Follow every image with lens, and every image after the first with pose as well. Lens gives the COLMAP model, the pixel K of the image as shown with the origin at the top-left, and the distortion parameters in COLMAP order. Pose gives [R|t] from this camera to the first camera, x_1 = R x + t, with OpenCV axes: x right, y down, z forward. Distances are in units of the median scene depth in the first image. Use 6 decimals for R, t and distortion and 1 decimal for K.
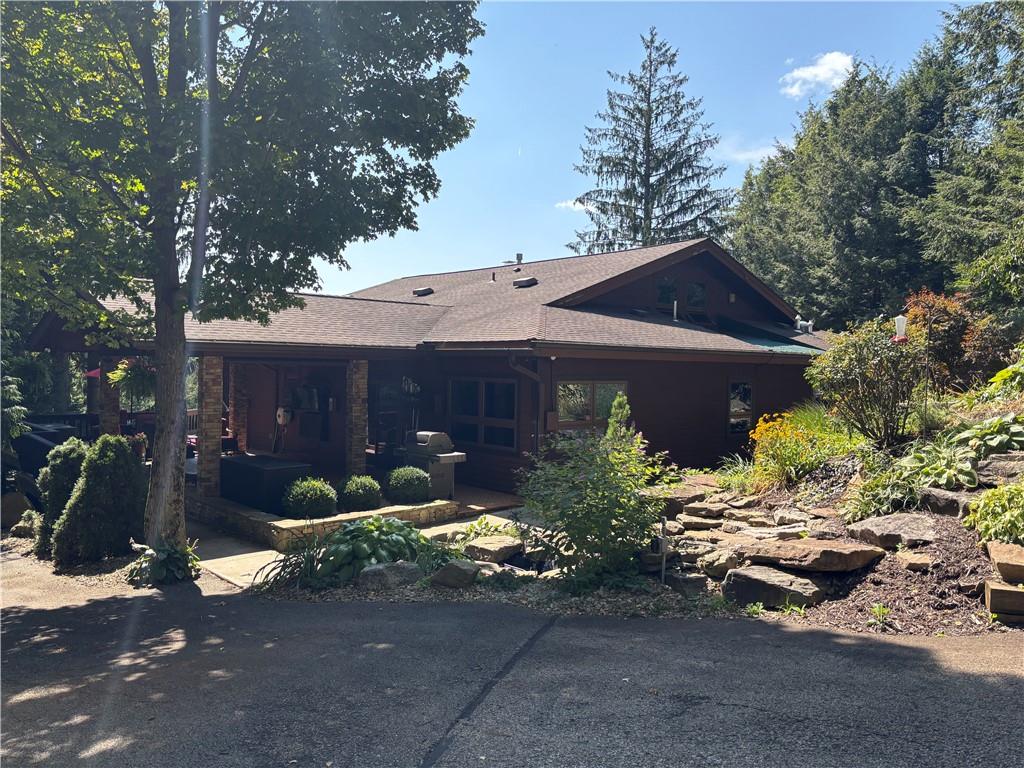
lens RADIAL K [[758.5, 0, 513.2], [0, 758.5, 370.5], [0, 0, 1]] dist [0.102206, -0.107735]
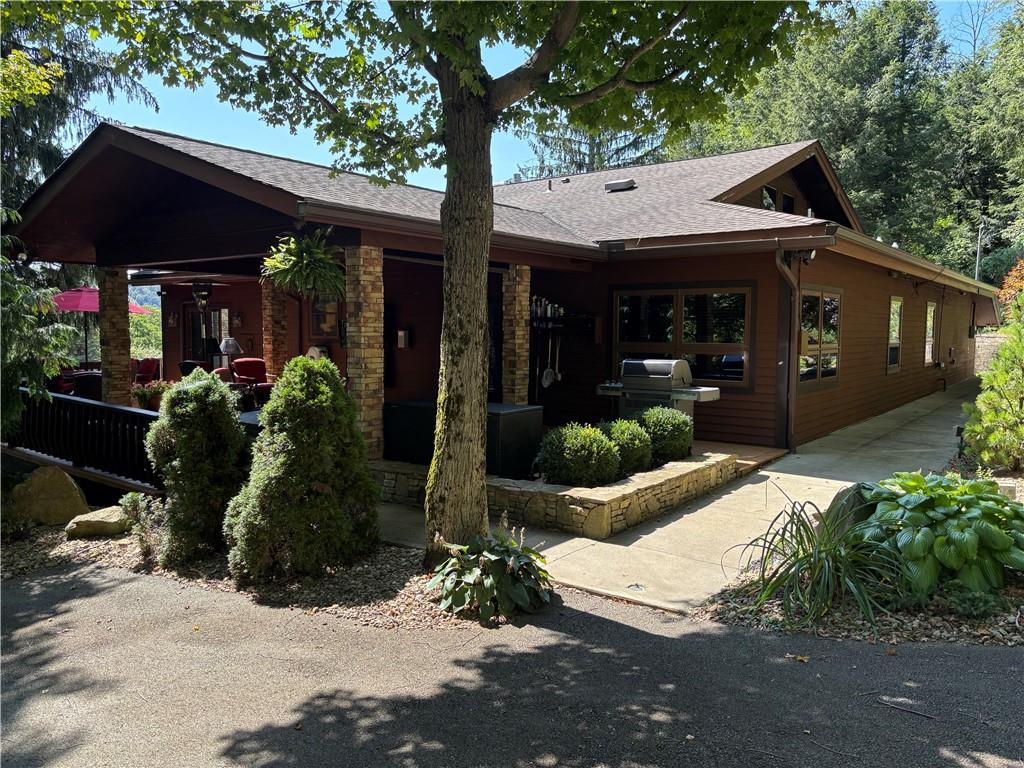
lens RADIAL K [[766.4, 0, 525.1], [0, 766.4, 382.2], [0, 0, 1]] dist [0.094049, -0.139497]
pose [[0.984053, -0.025255, 0.176071, -0.377398], [0.012788, 0.997352, 0.071588, 0.050639], [-0.177413, -0.068195, 0.981771, 0.328859]]
